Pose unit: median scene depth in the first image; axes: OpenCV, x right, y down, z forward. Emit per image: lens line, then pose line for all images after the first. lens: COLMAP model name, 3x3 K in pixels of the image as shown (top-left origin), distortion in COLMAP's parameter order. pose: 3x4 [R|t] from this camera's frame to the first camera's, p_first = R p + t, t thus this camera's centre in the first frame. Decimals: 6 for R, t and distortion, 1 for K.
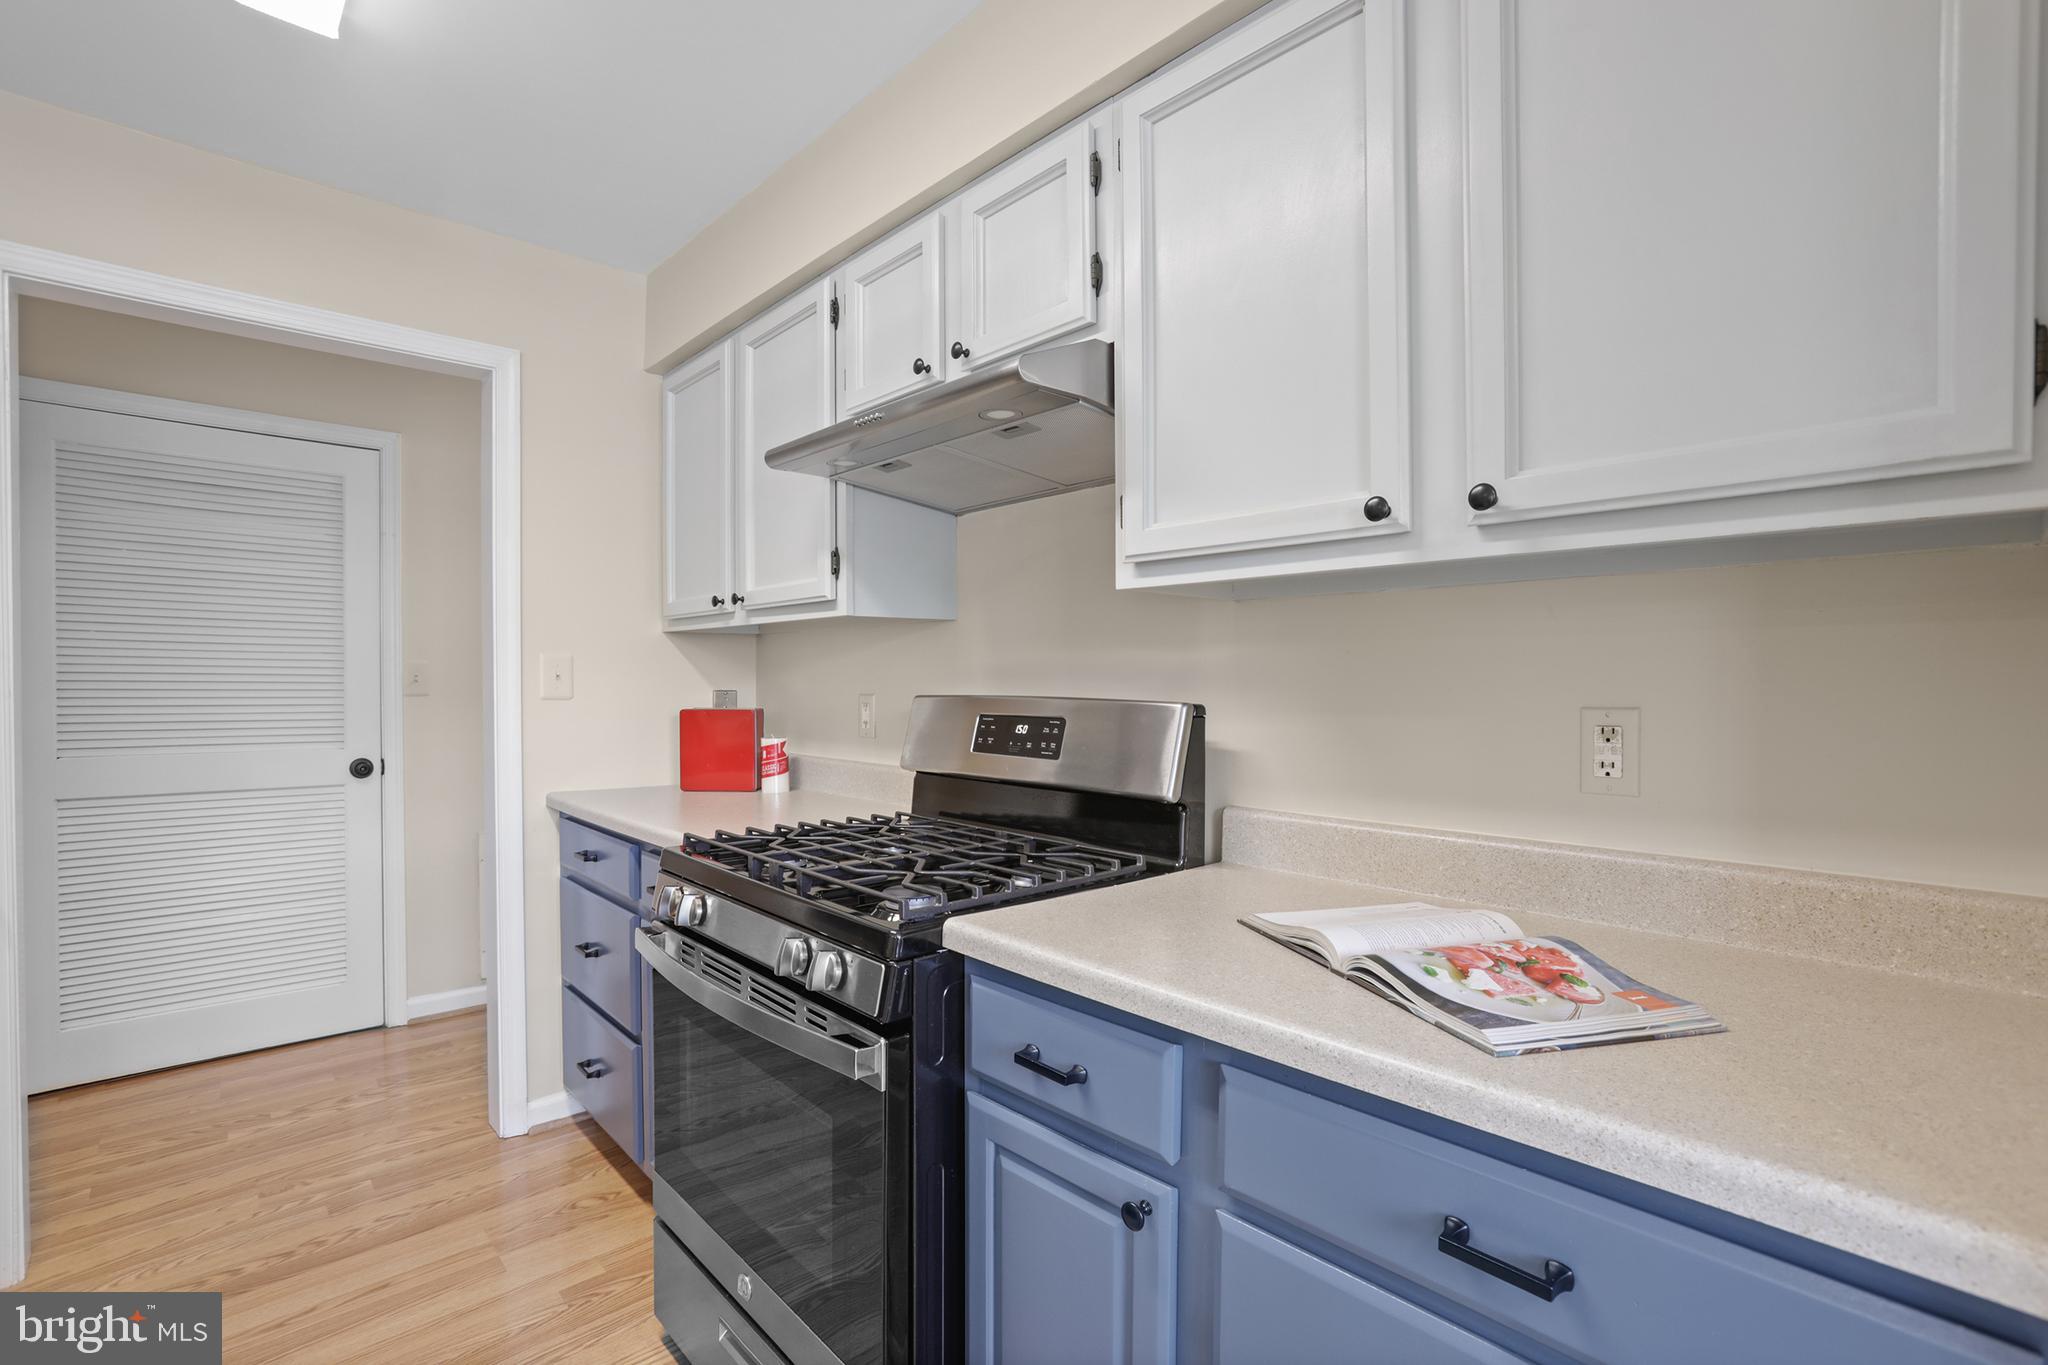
lens RADIAL K [[933.2, 0, 1023.7], [0, 933.2, 696.0], [0, 0, 1]] dist [-0.058820, 0.023859]
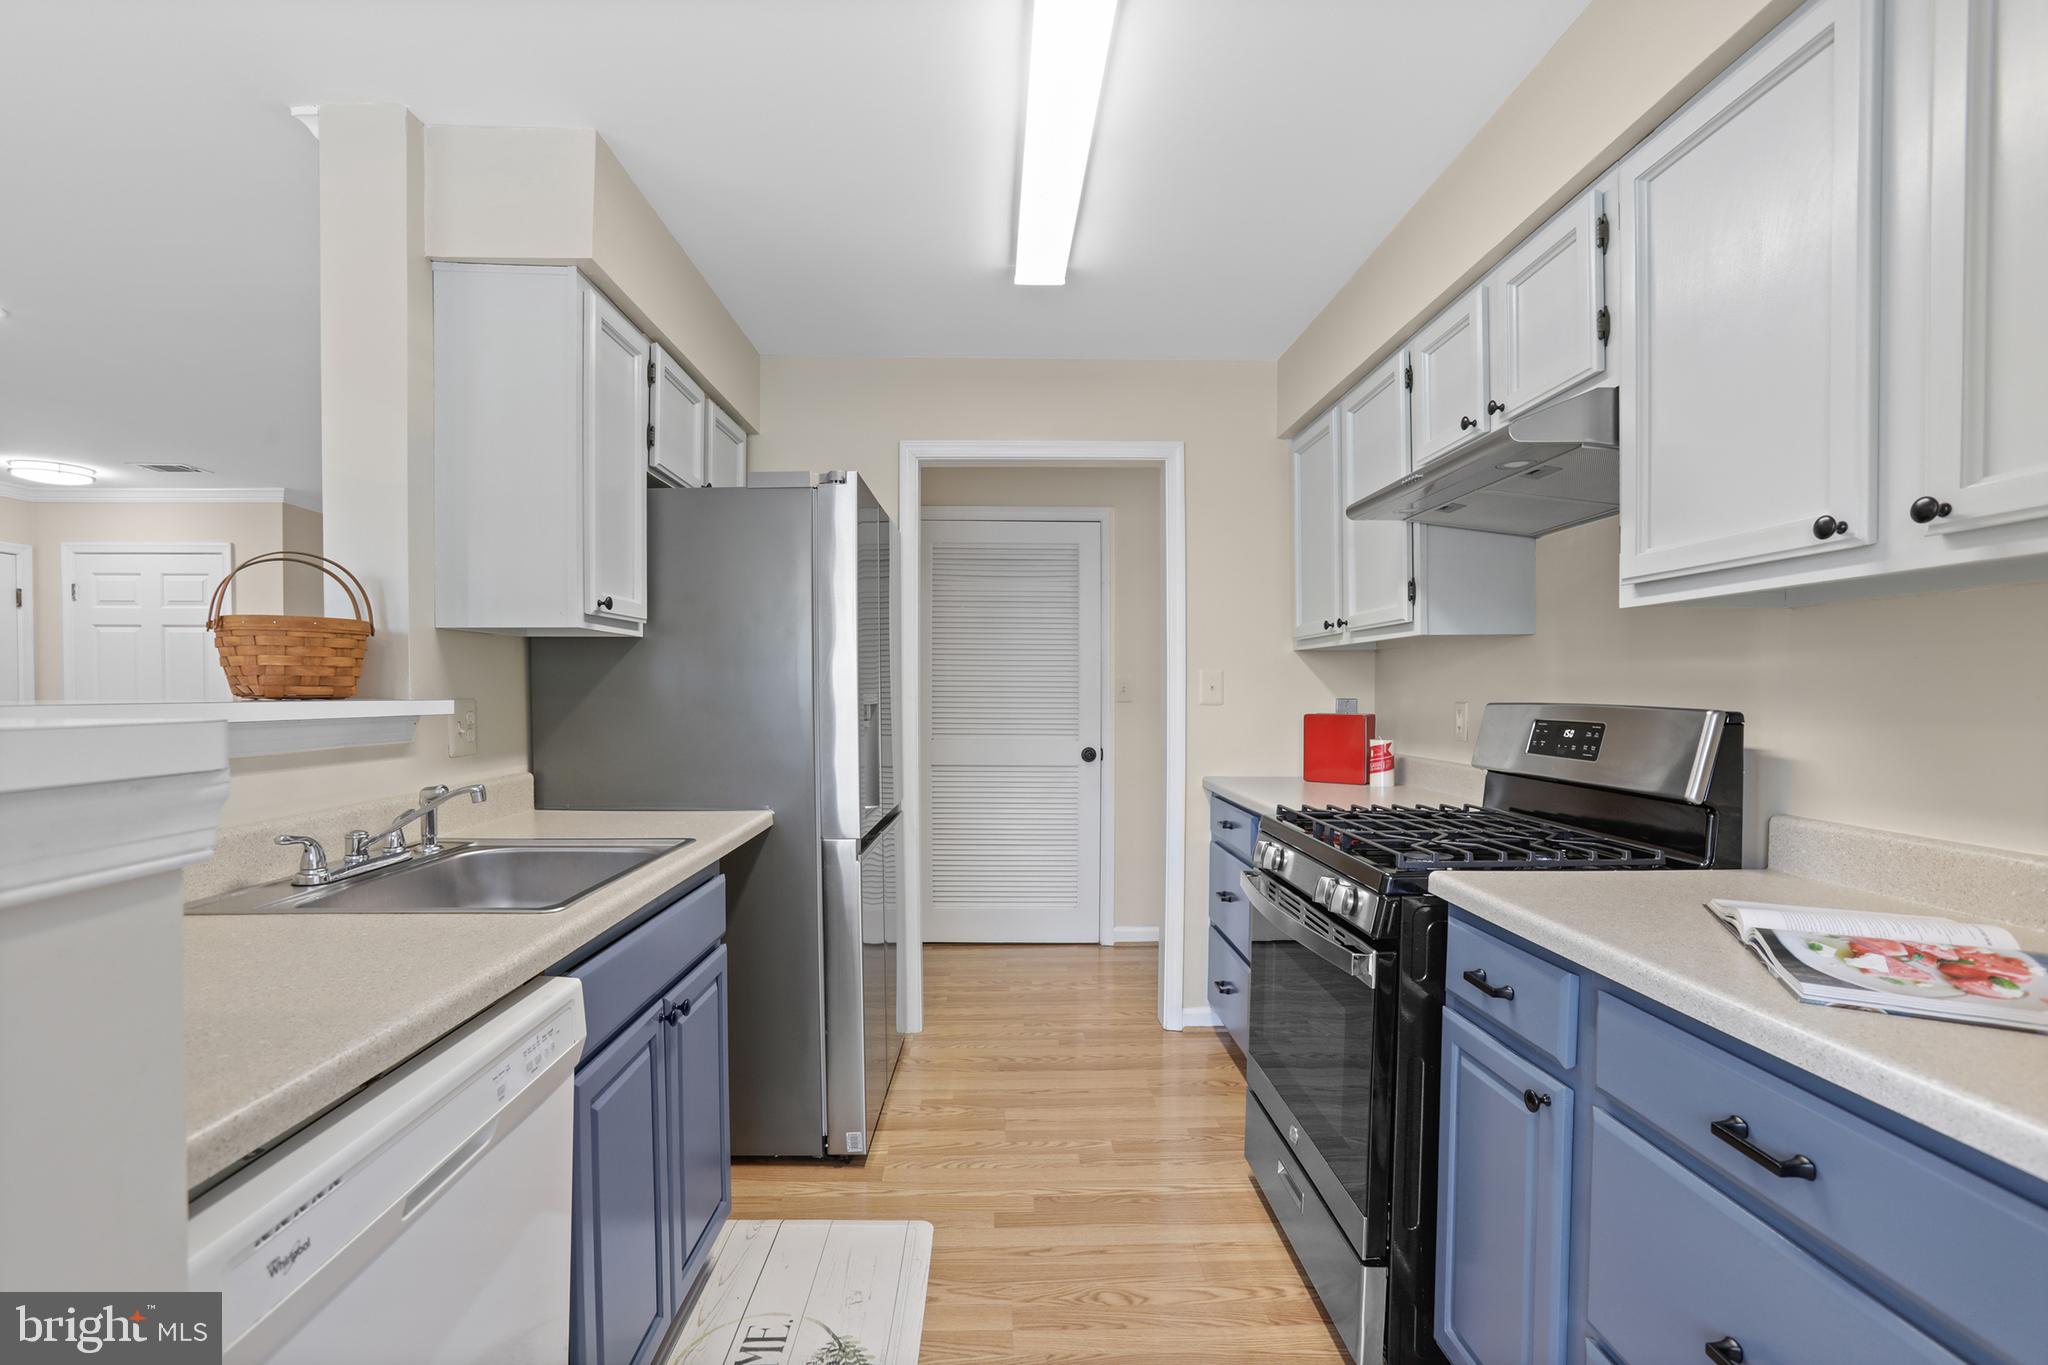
lens RADIAL K [[933.2, 0, 1026.1], [0, 933.2, 713.9], [0, 0, 1]] dist [-0.058820, 0.023859]
pose [[0.757385, 0.012126, -0.652856, 0.218197], [-0.006652, 0.999919, 0.010856, 0.004710], [0.652934, -0.003880, 0.757404, -0.235920]]
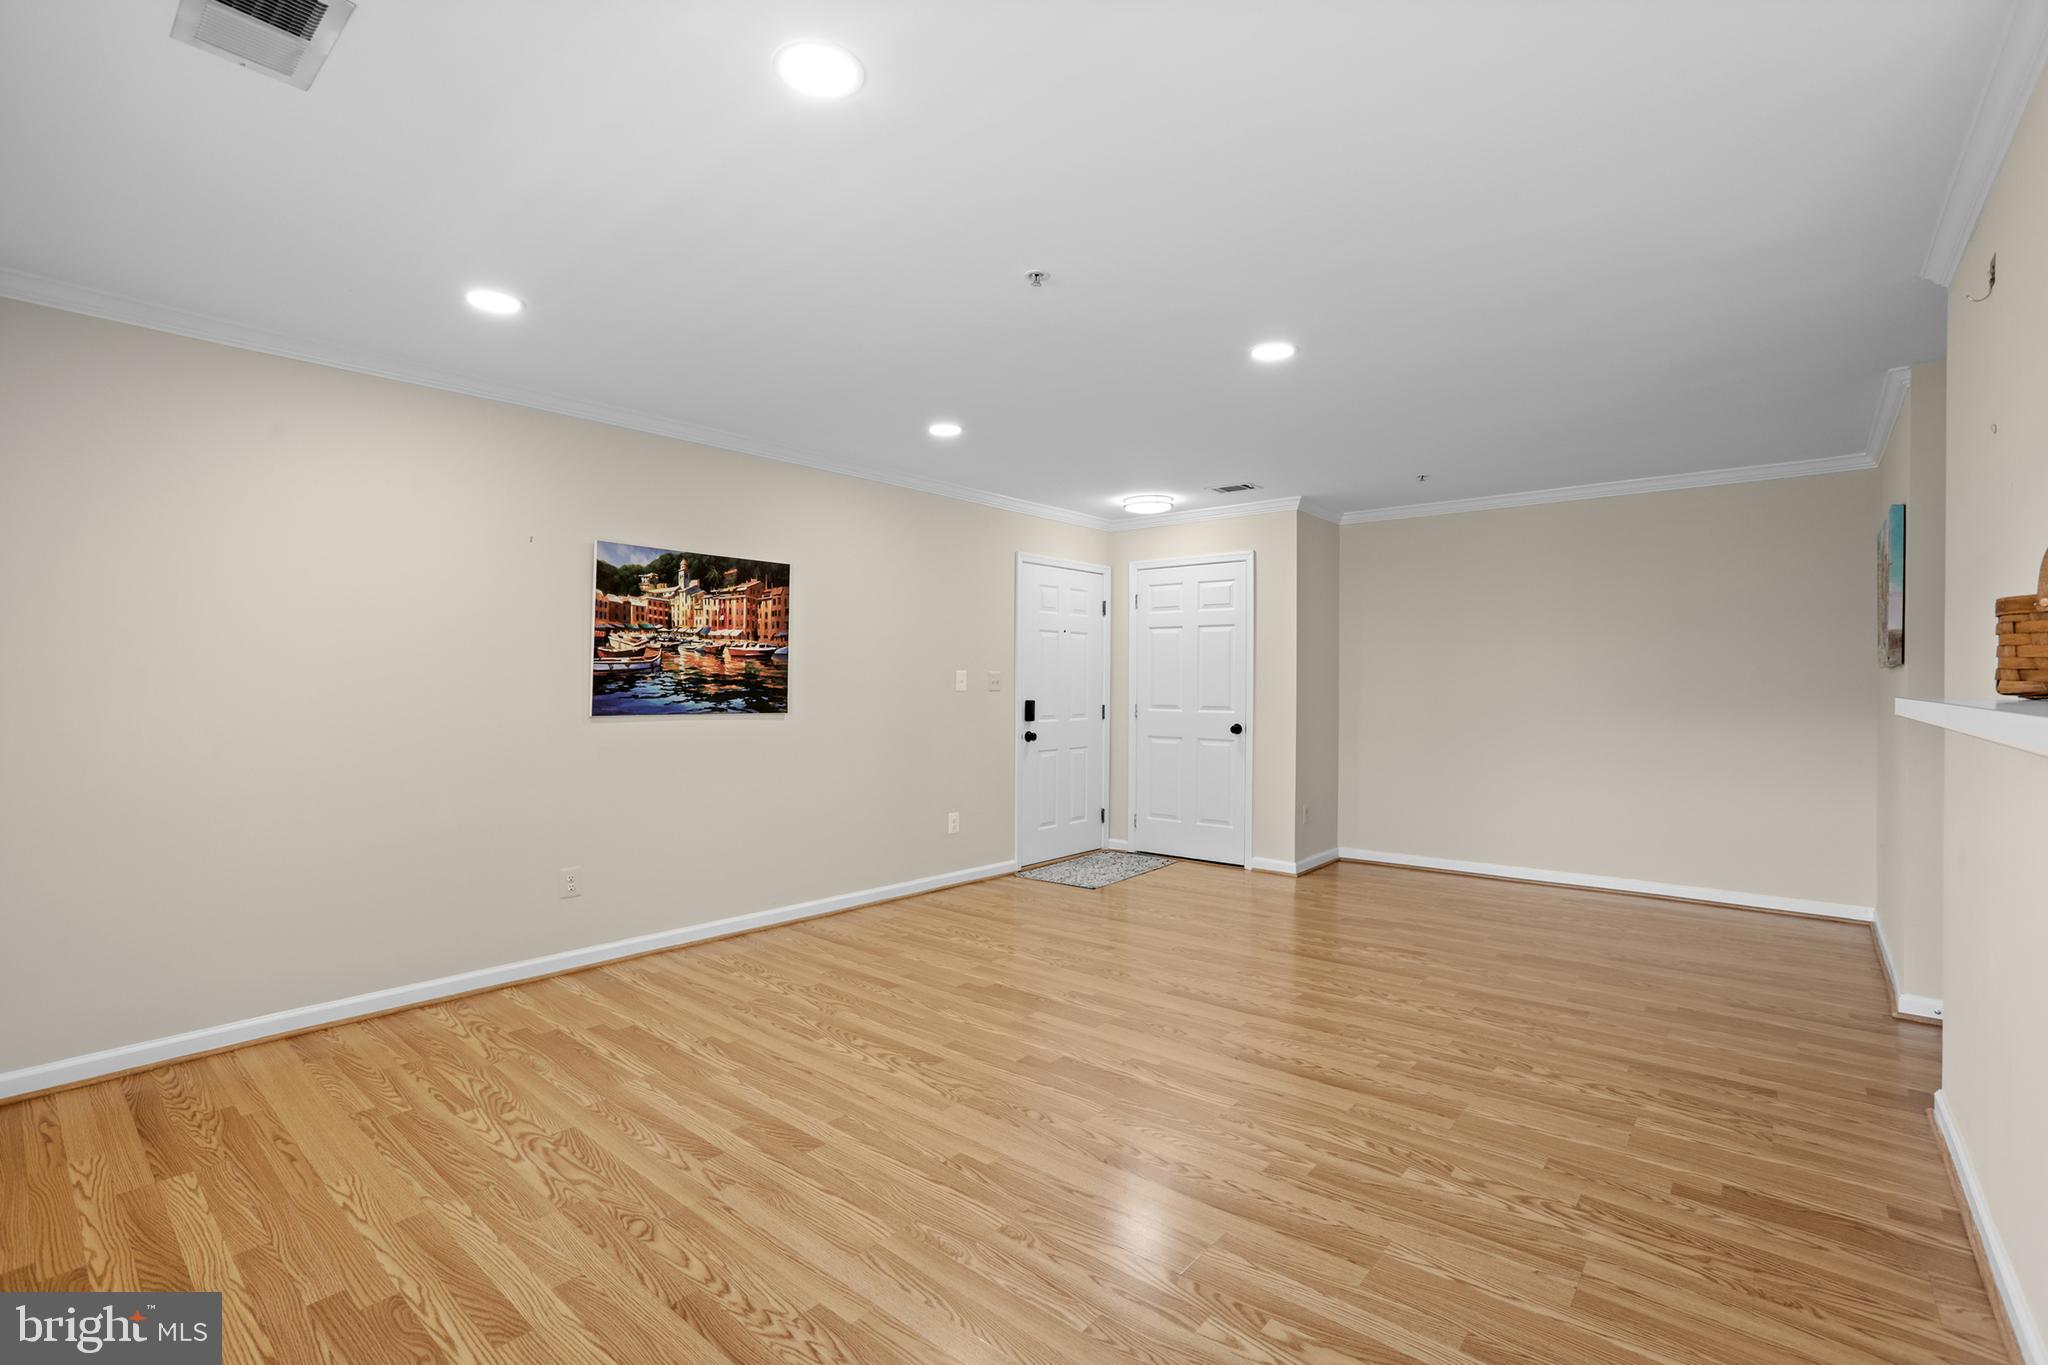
lens RADIAL K [[933.2, 0, 1017.9], [0, 933.2, 695.2], [0, 0, 1]] dist [-0.058820, 0.023859]
pose [[0.117208, 0.011715, -0.993038, -0.391452], [-0.015643, 0.999828, 0.009949, 0.006371], [0.992984, 0.014368, 0.117371, -0.936473]]
